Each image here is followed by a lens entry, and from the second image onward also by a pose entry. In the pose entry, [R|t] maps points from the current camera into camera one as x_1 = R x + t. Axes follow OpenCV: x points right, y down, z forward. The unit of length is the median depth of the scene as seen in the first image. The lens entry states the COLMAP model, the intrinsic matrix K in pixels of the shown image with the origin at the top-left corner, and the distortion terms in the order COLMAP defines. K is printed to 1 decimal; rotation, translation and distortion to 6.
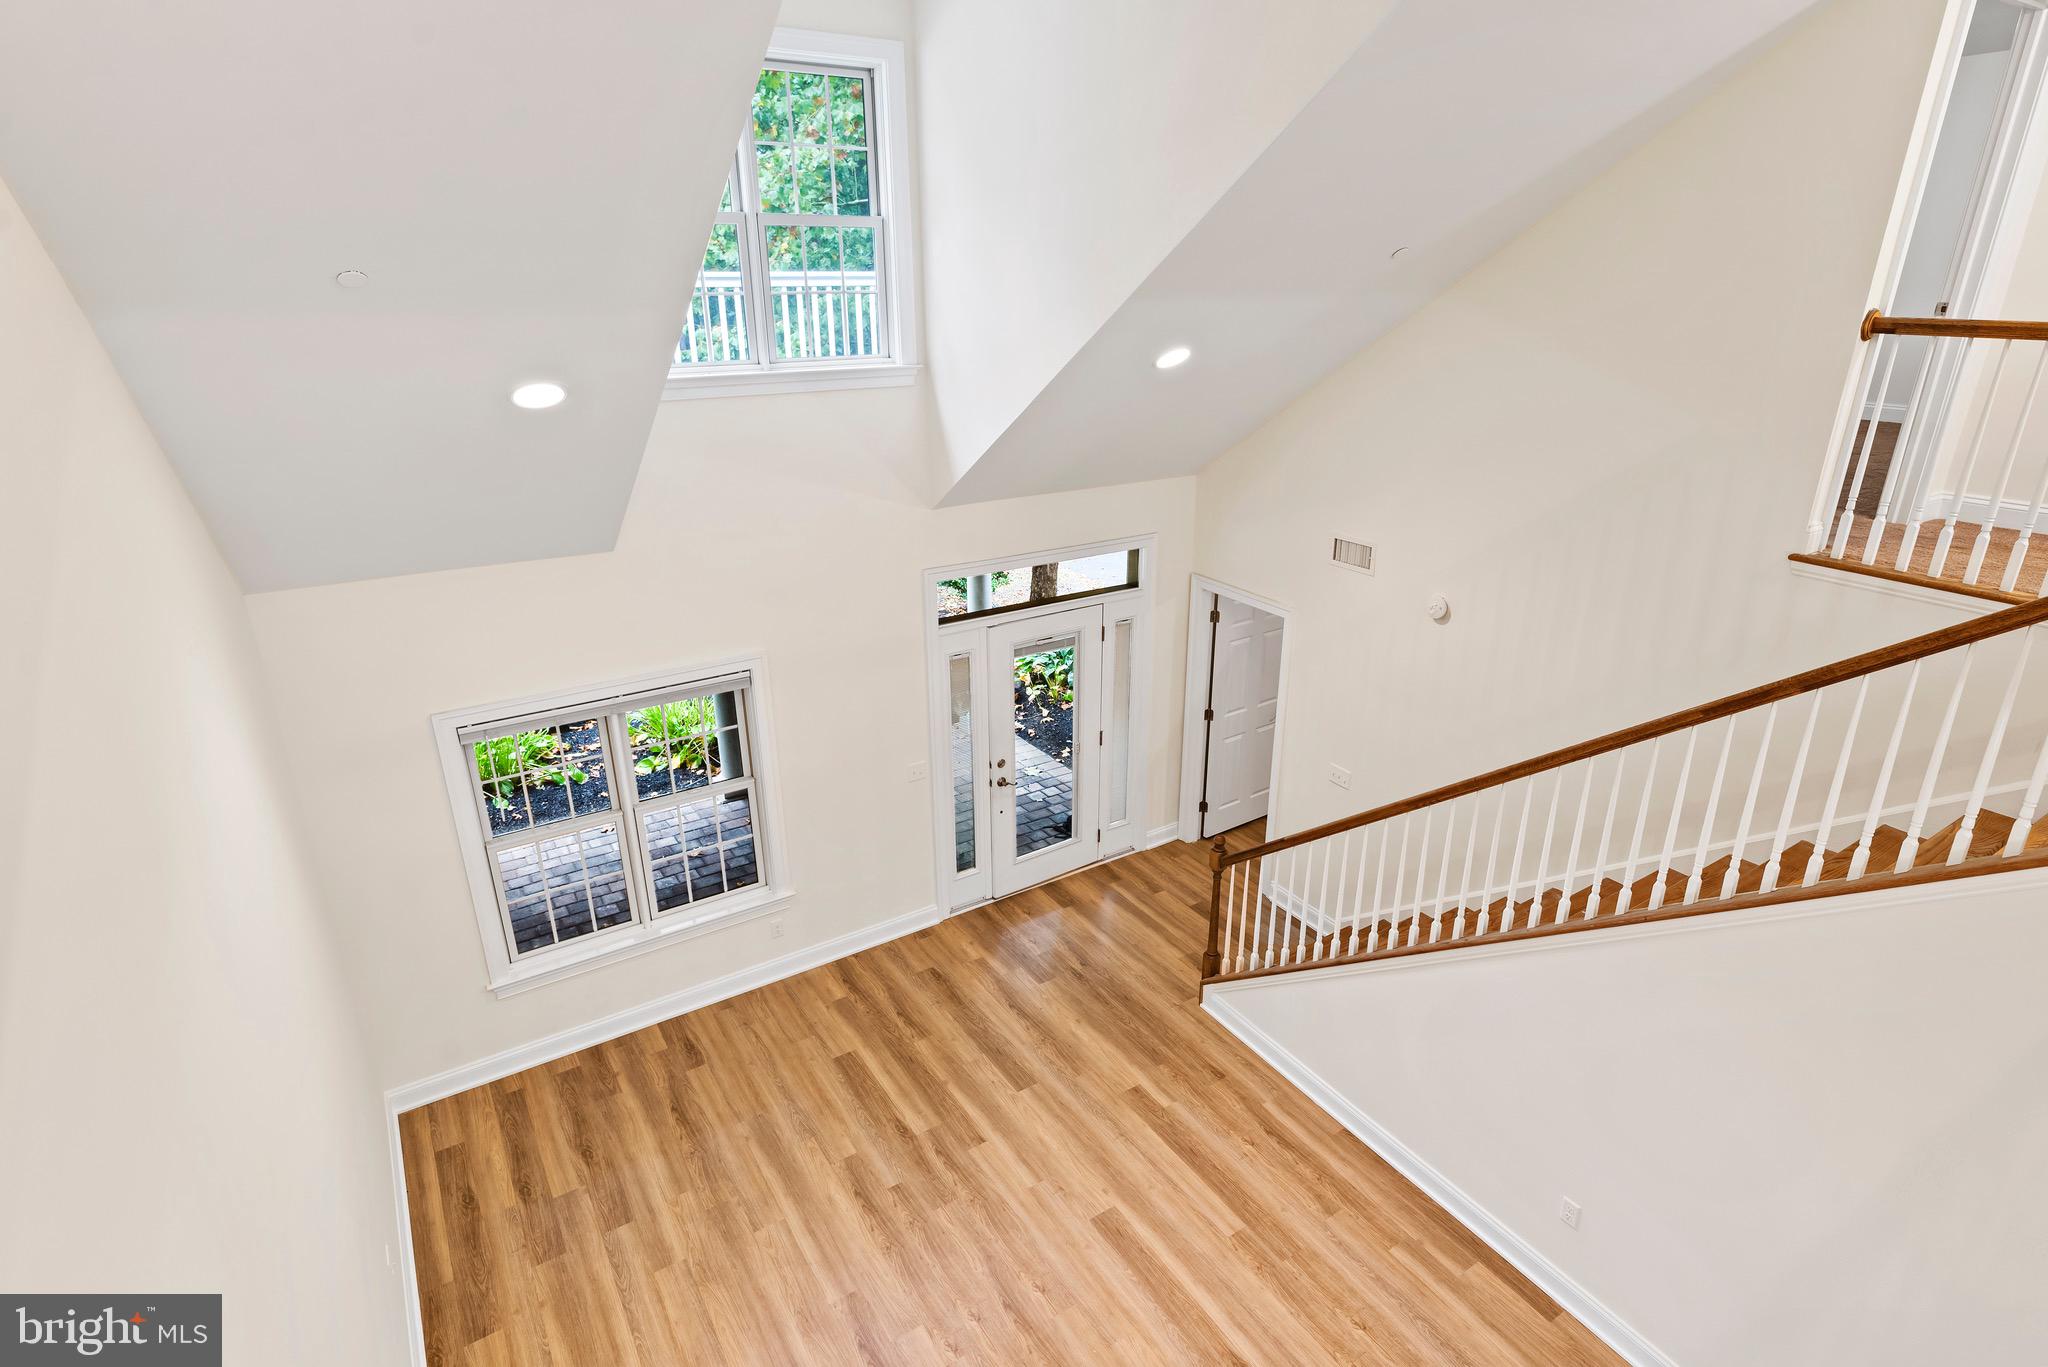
lens RADIAL K [[1054.1, 0, 1049.9], [0, 1054.1, 687.3], [0, 0, 1]] dist [-0.002477, -0.000277]
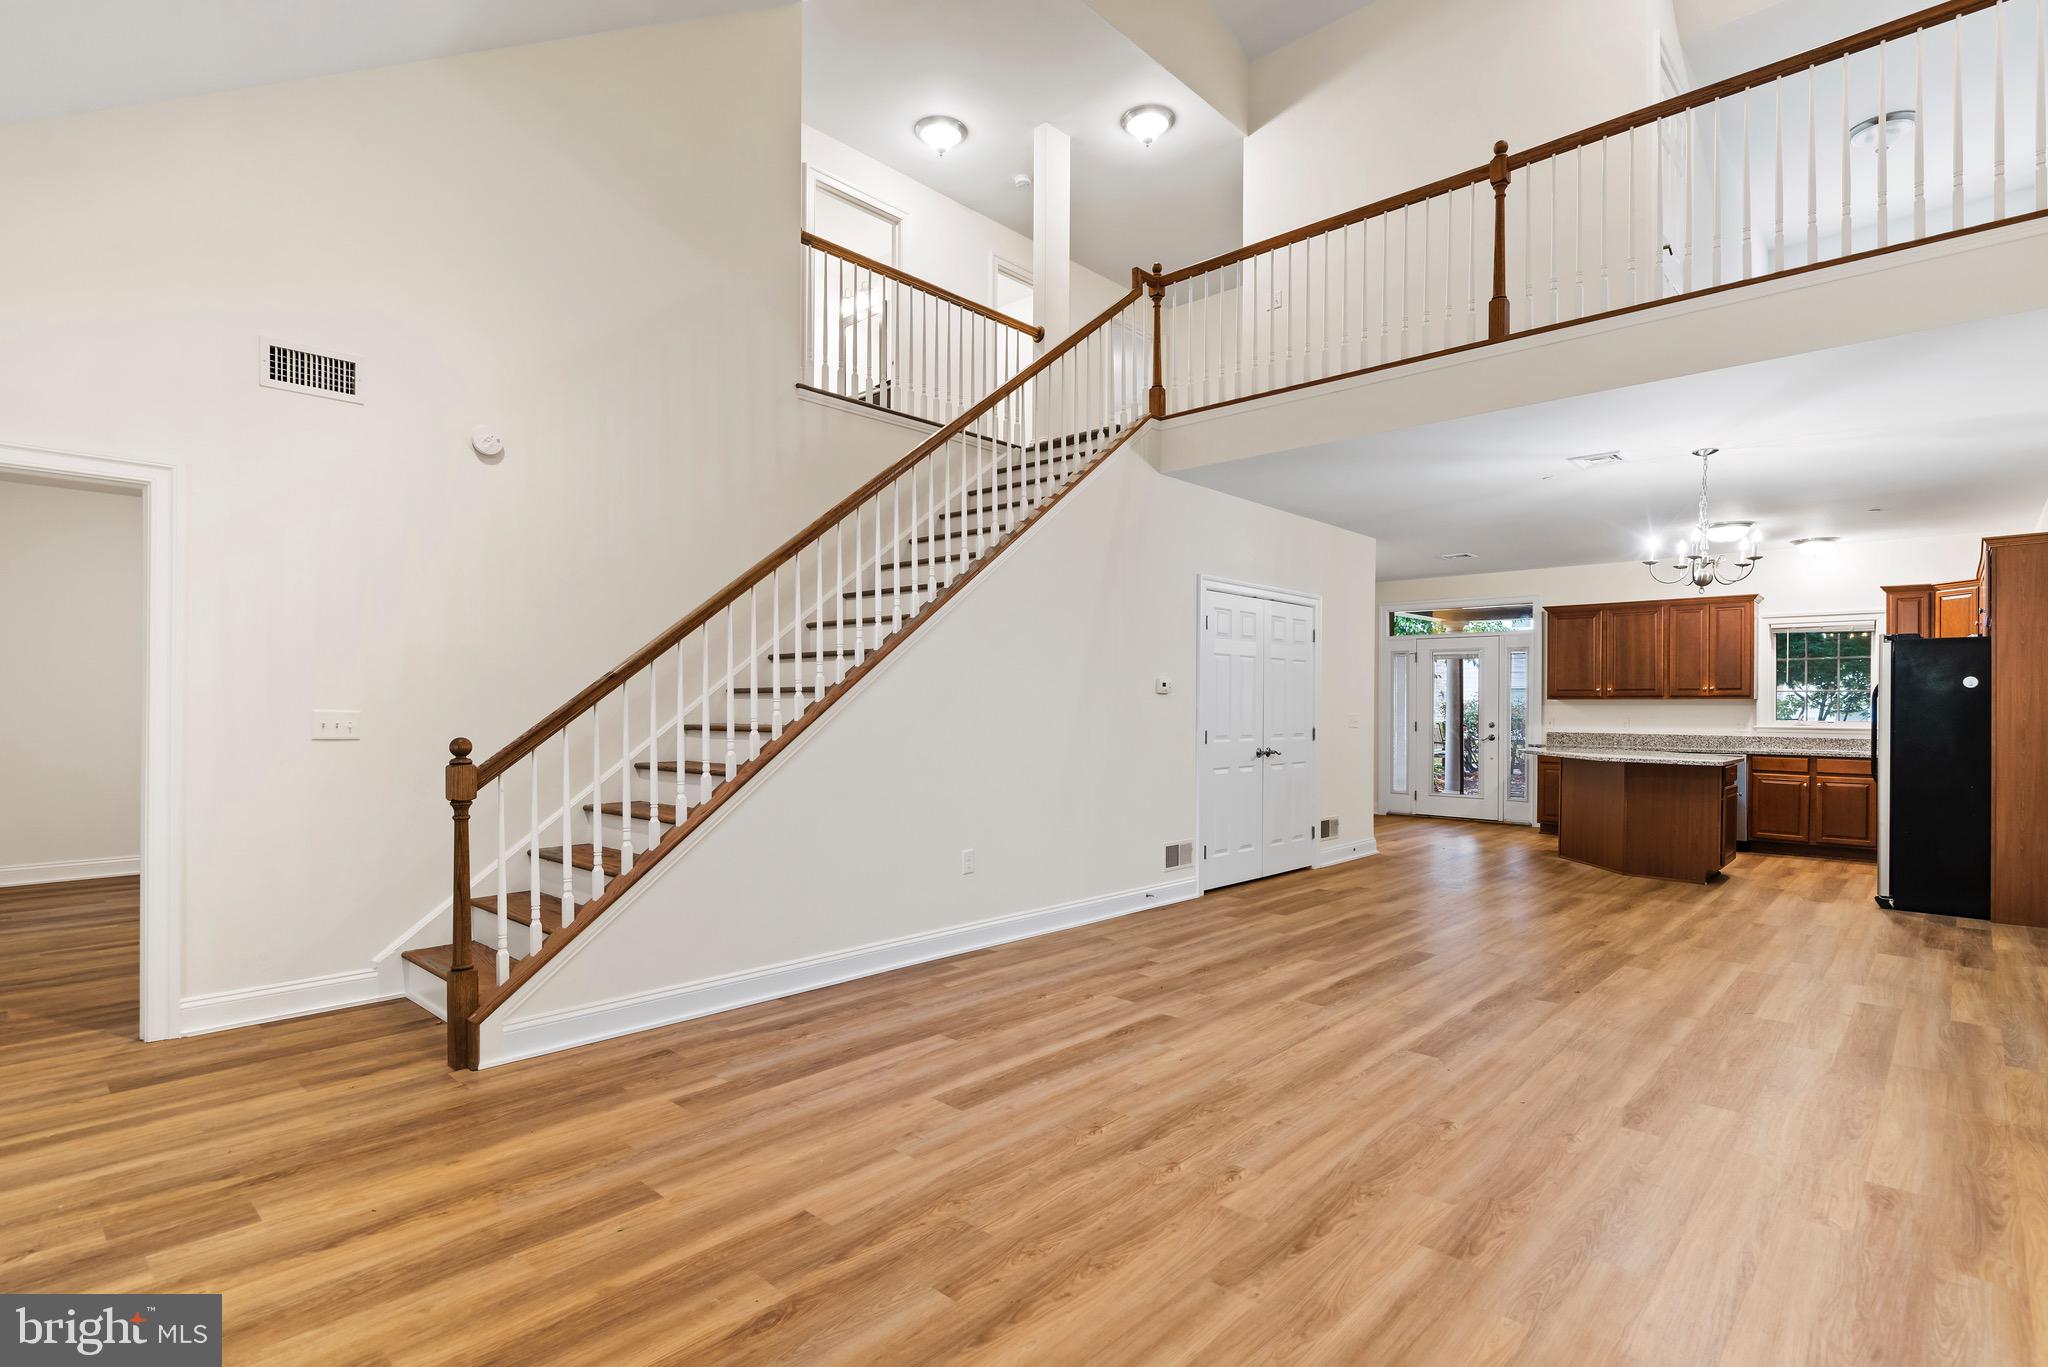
lens RADIAL K [[1005.2, 0, 1044.6], [0, 1005.2, 705.2], [0, 0, 1]] dist [0.000268, 0.000592]
pose [[-0.248229, -0.001154, 0.968701, -0.564748], [0.352316, 0.931408, 0.091390, 0.222533], [-0.902361, 0.363975, -0.230796, 0.973025]]
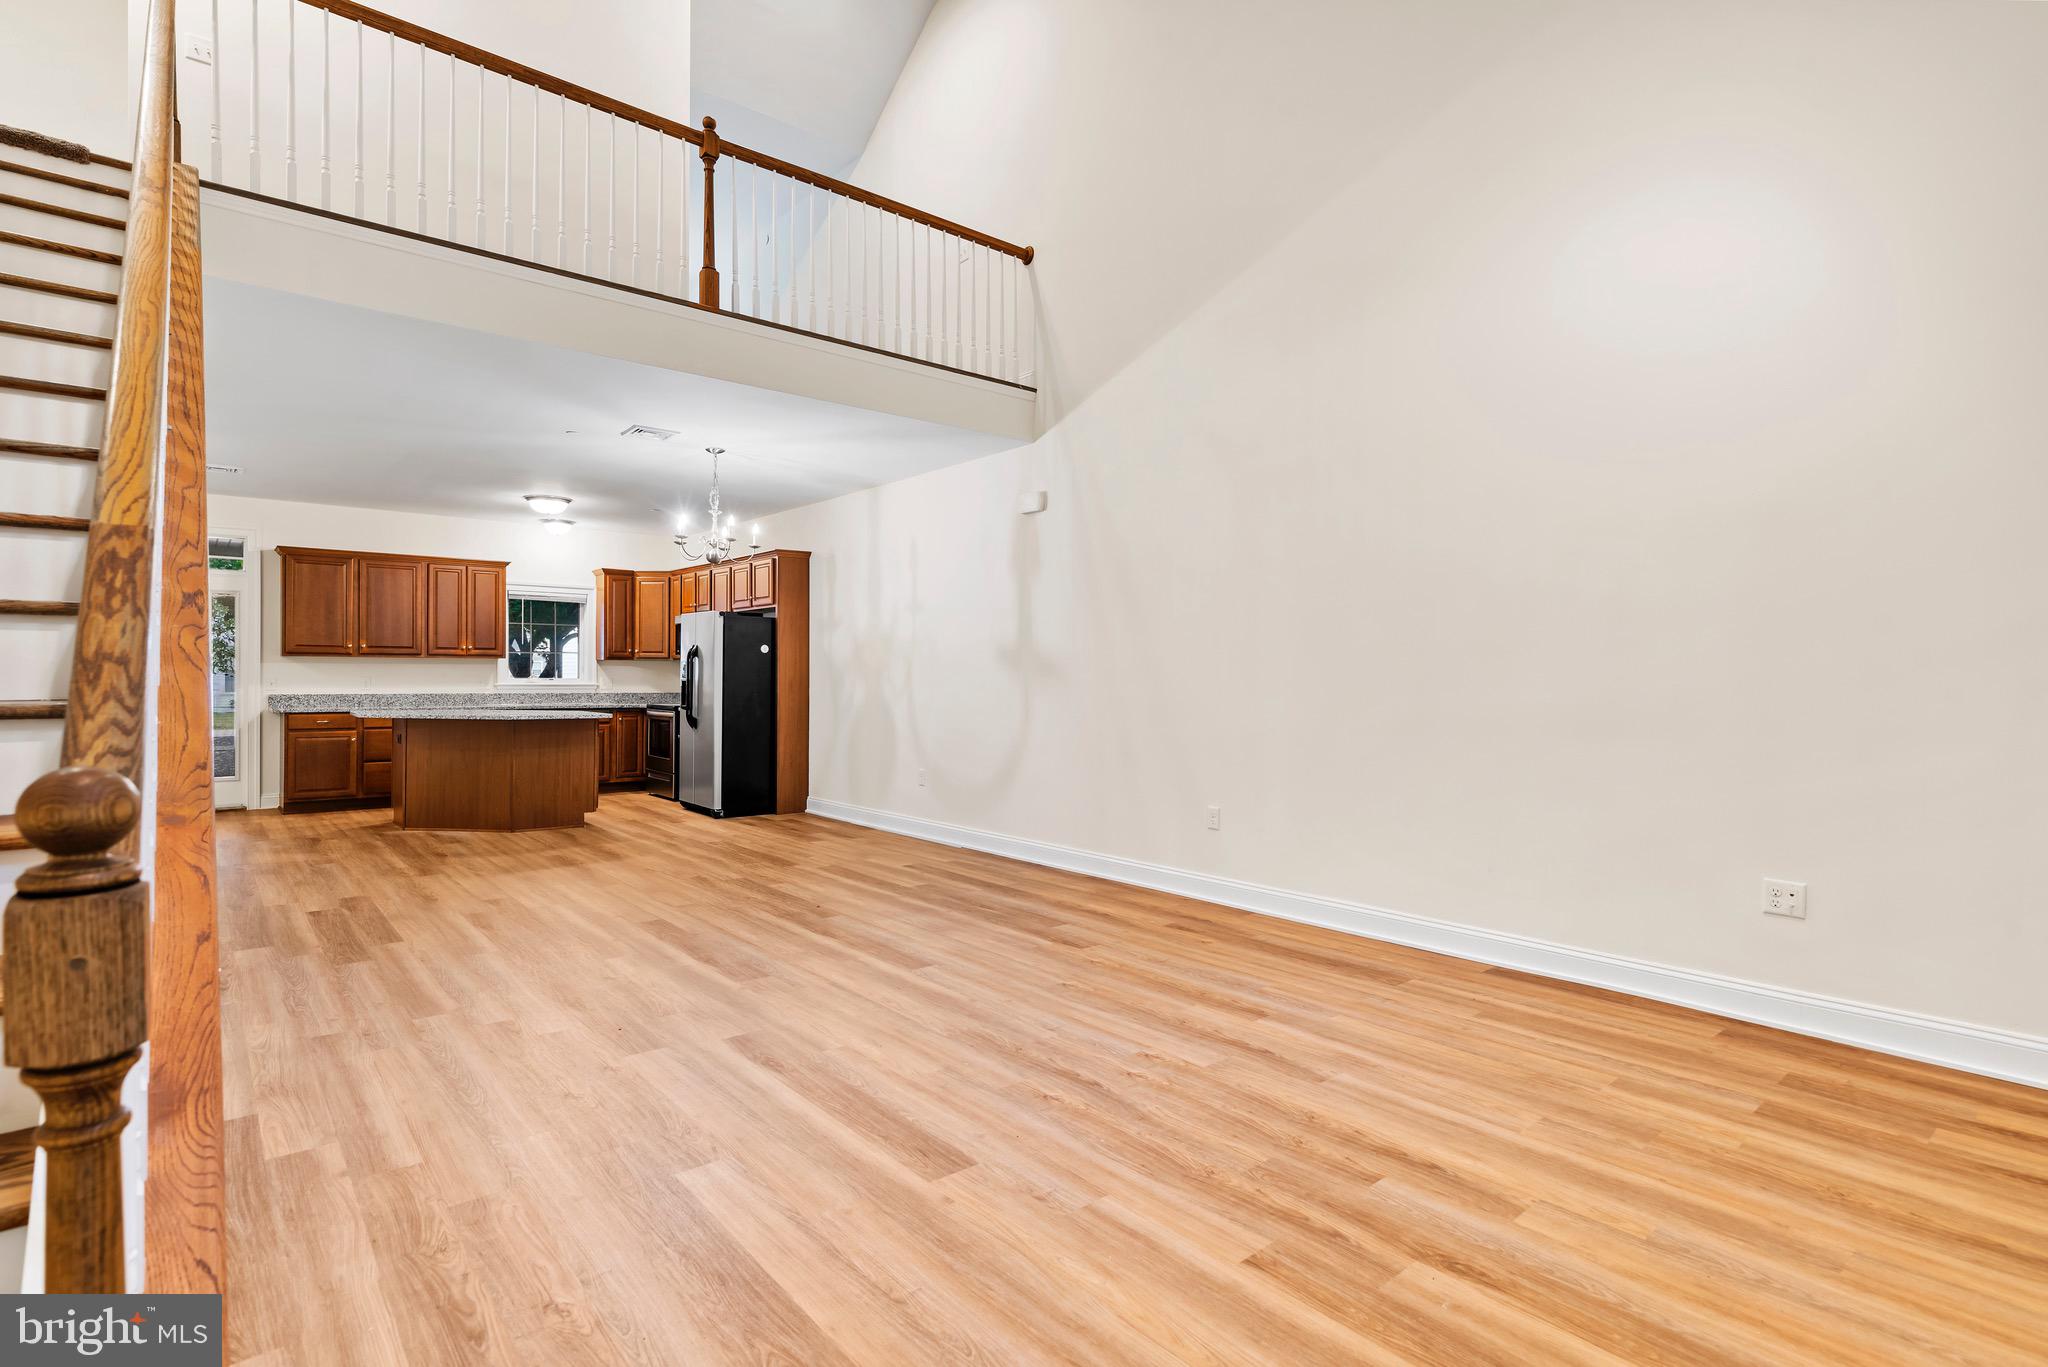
lens RADIAL K [[1003.4, 0, 1050.6], [0, 1003.4, 678.5], [0, 0, 1]] dist [-0.000537, -0.000247]
pose [[-0.991045, -0.005137, -0.133428, 0.067749], [-0.054335, 0.928302, 0.367836, 0.091136], [0.121972, 0.371792, -0.920268, 1.330140]]
